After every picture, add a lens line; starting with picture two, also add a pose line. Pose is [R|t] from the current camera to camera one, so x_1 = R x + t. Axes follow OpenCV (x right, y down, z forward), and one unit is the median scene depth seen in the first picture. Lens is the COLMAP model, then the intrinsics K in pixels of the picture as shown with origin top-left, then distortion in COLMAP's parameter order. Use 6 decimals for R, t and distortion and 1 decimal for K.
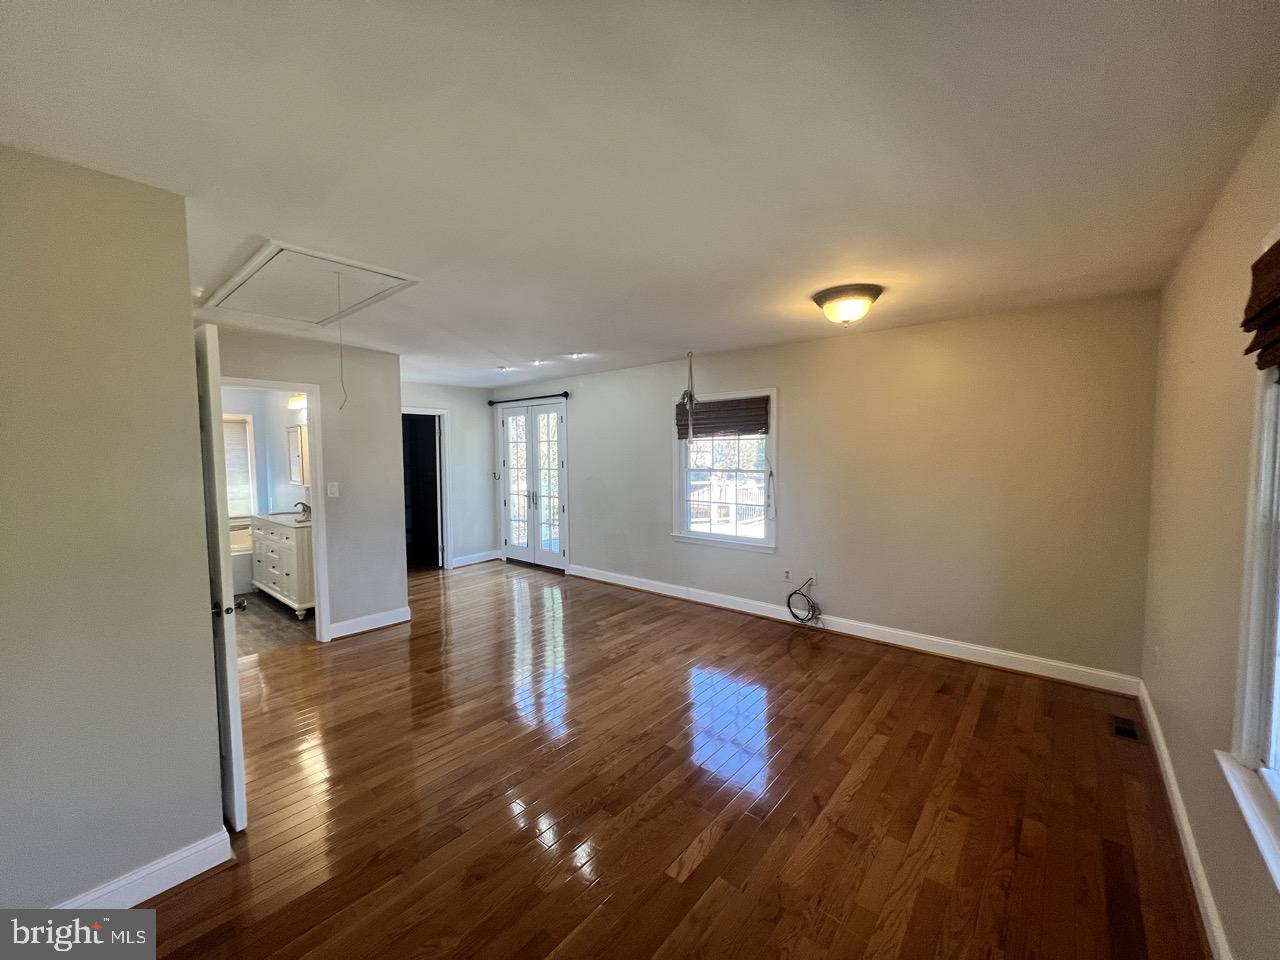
lens RADIAL K [[512.1, 0, 637.1], [0, 512.1, 483.4], [0, 0, 1]] dist [0.000870, -0.000667]
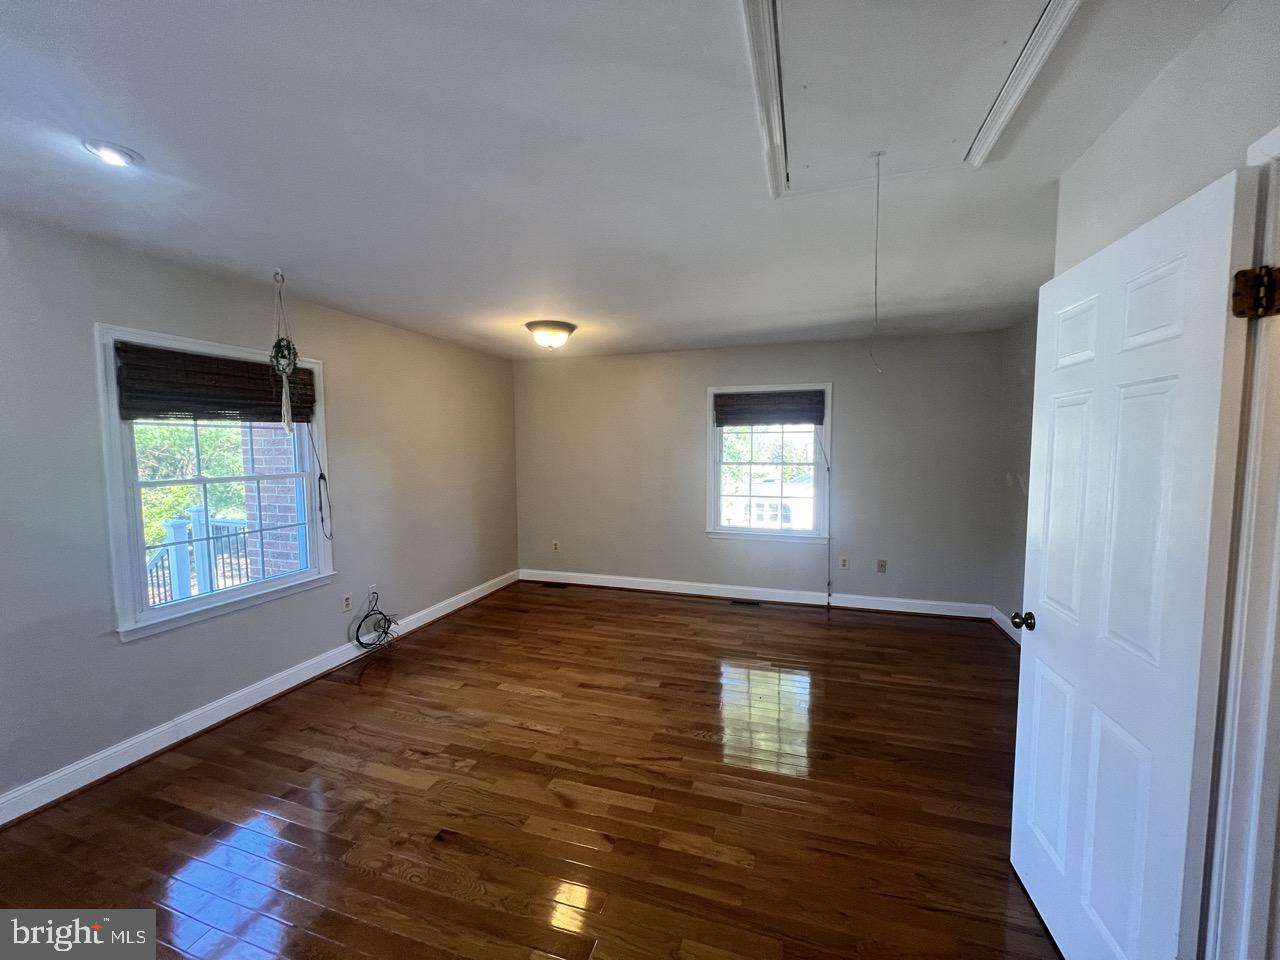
lens RADIAL K [[512.1, 0, 637.1], [0, 512.1, 483.4], [0, 0, 1]] dist [0.000870, -0.000667]
pose [[-0.380711, -0.056450, 0.922969, -0.684051], [0.069540, 0.993561, 0.089452, -0.050422], [-0.922075, 0.098239, -0.374334, 0.983154]]
